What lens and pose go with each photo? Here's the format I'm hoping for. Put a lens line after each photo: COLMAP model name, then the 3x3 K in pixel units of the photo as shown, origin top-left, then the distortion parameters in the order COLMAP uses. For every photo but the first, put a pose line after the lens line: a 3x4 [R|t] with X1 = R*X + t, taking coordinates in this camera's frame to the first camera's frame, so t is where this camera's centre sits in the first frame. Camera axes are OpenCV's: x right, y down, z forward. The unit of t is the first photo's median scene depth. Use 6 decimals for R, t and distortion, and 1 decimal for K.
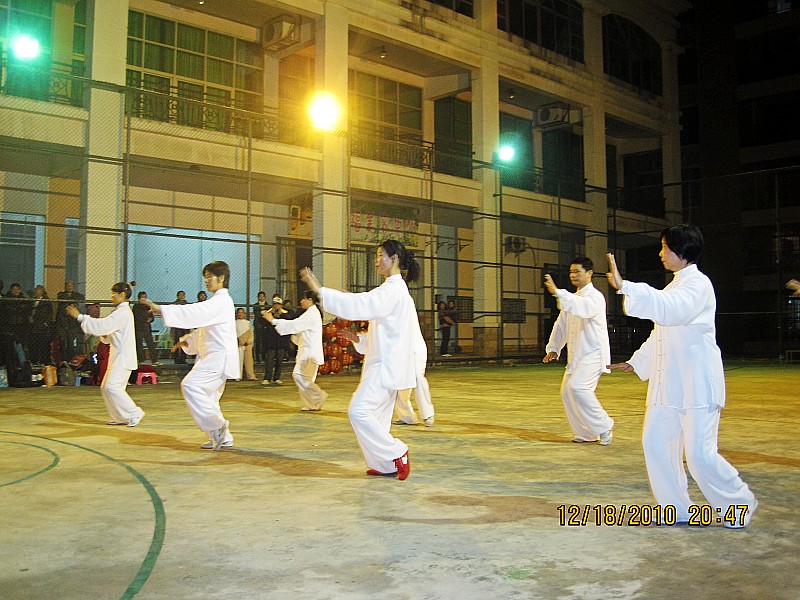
lens RADIAL K [[819.0, 0, 397.6], [0, 819.0, 296.3], [0, 0, 1]] dist [-0.135441, 0.000000]
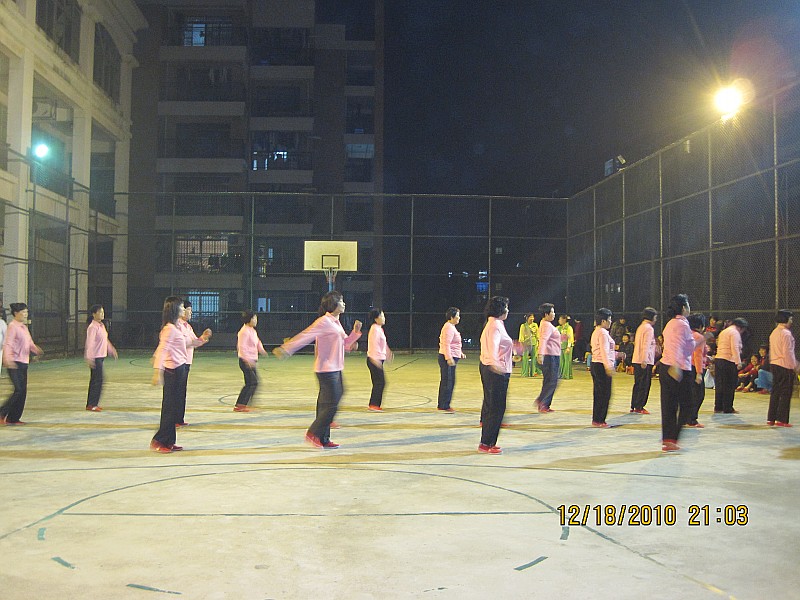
lens RADIAL K [[819.0, 0, 388.3], [0, 819.0, 297.2], [0, 0, 1]] dist [-0.135441, 0.000000]
pose [[0.644276, 0.021347, 0.764495, -0.340365], [-0.038684, 0.999240, 0.004699, -0.016603], [-0.763814, -0.032601, 0.644612, 0.042477]]
